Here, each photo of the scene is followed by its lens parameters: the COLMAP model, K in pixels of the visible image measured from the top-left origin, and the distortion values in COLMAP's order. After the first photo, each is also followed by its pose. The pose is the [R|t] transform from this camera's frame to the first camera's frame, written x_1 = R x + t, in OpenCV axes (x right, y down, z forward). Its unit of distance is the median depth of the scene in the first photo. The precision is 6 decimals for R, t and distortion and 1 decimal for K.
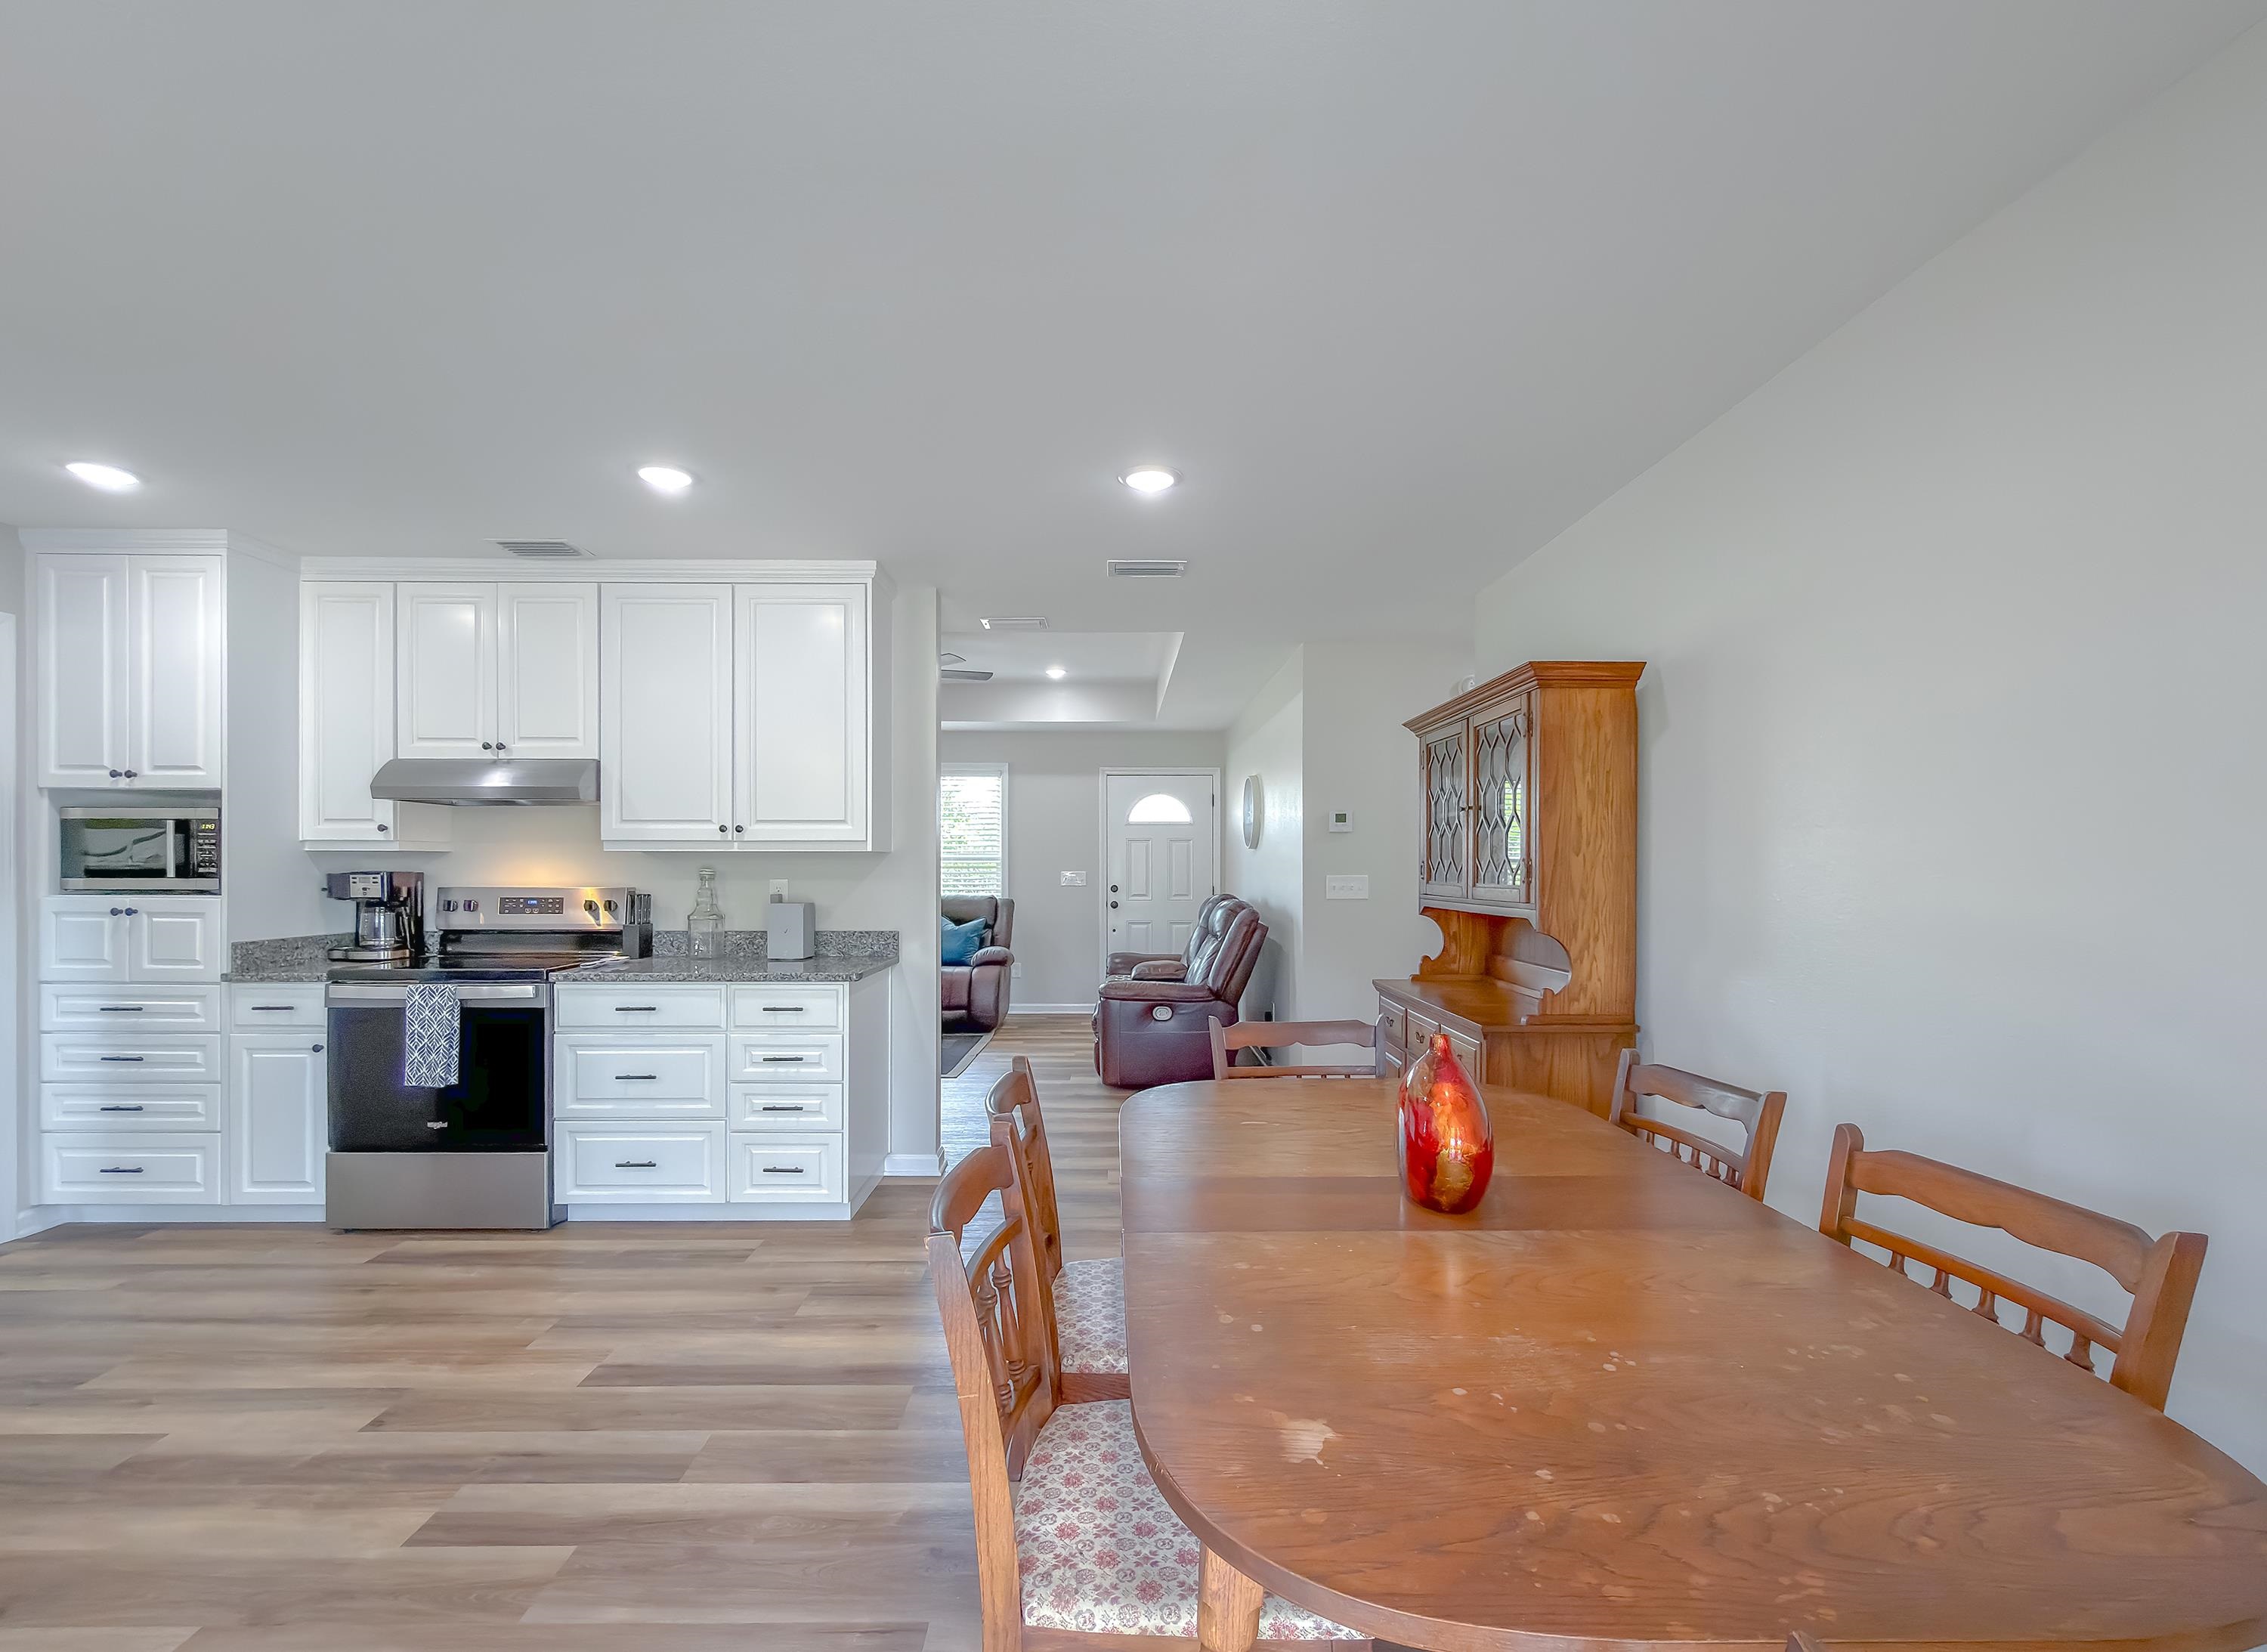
lens RADIAL K [[963.6, 0, 1140.3], [0, 963.6, 865.5], [0, 0, 1]] dist [-0.001587, -0.000666]
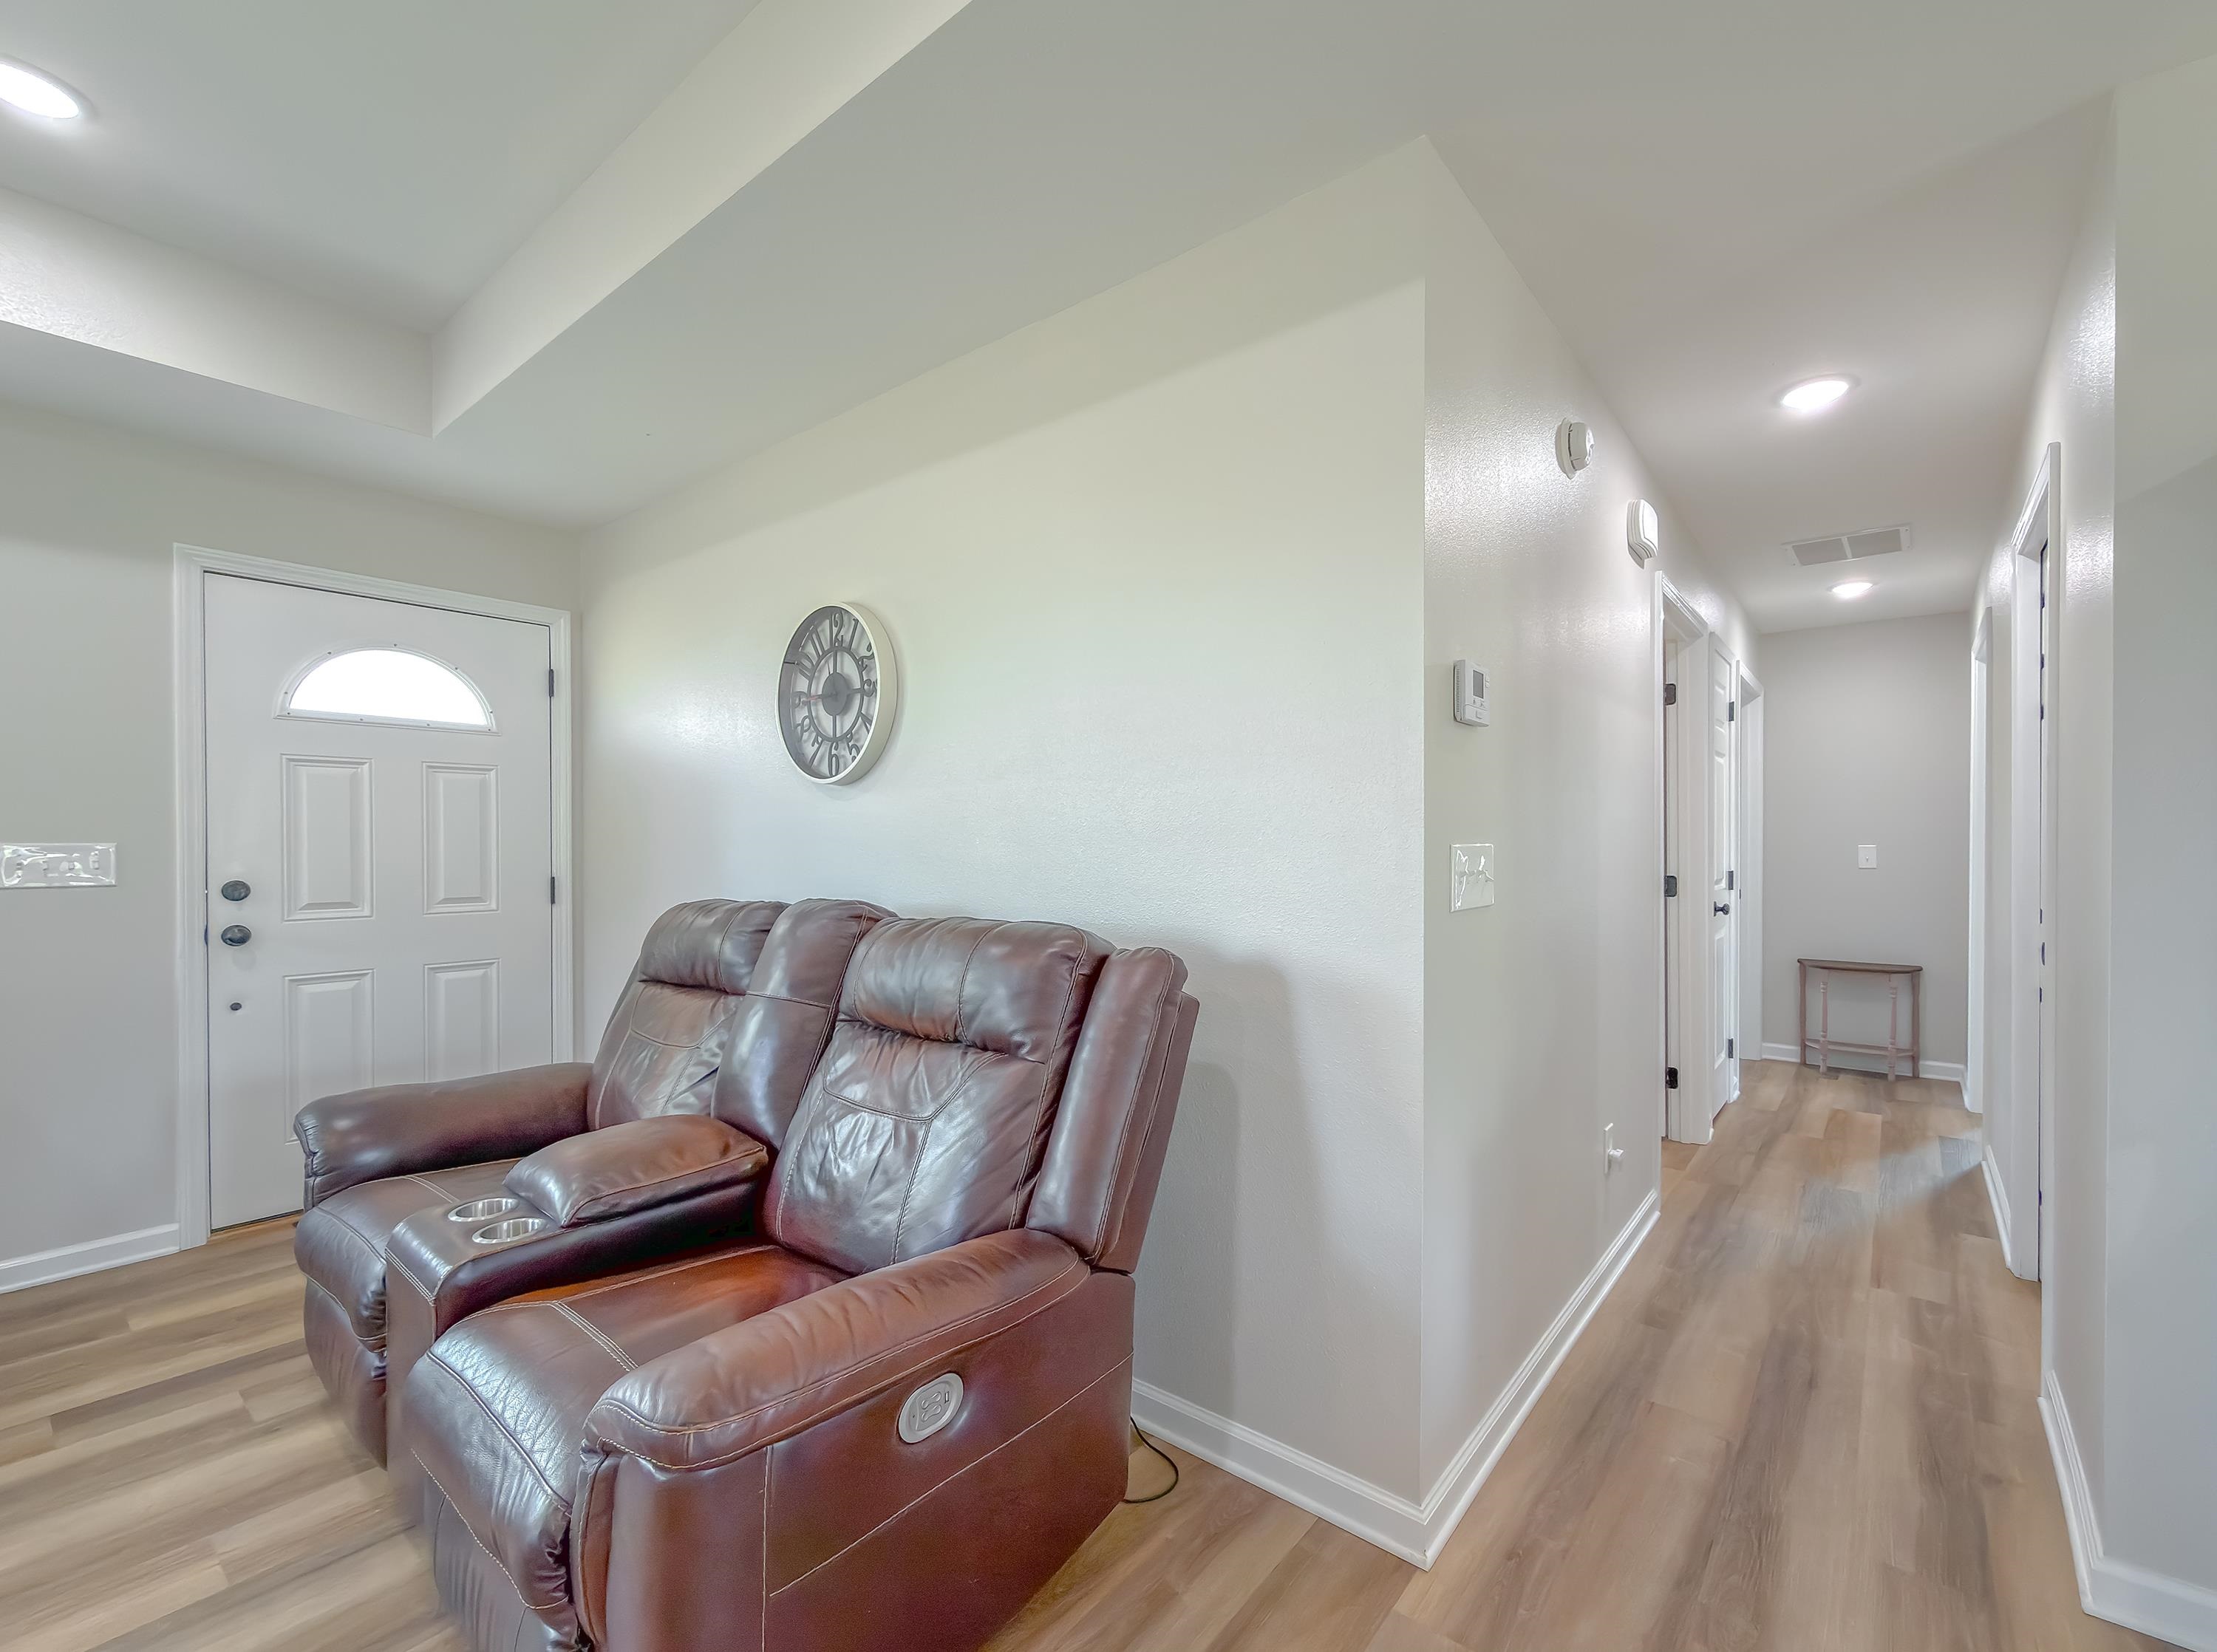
lens RADIAL K [[942.8, 0, 1215.2], [0, 942.8, 854.5], [0, 0, 1]] dist [-0.000075, 0.000239]
pose [[0.621297, -0.007193, 0.783542, -0.169735], [-0.001566, 0.999944, 0.010421, 0.014024], [-0.783574, -0.007701, 0.621251, 1.110157]]
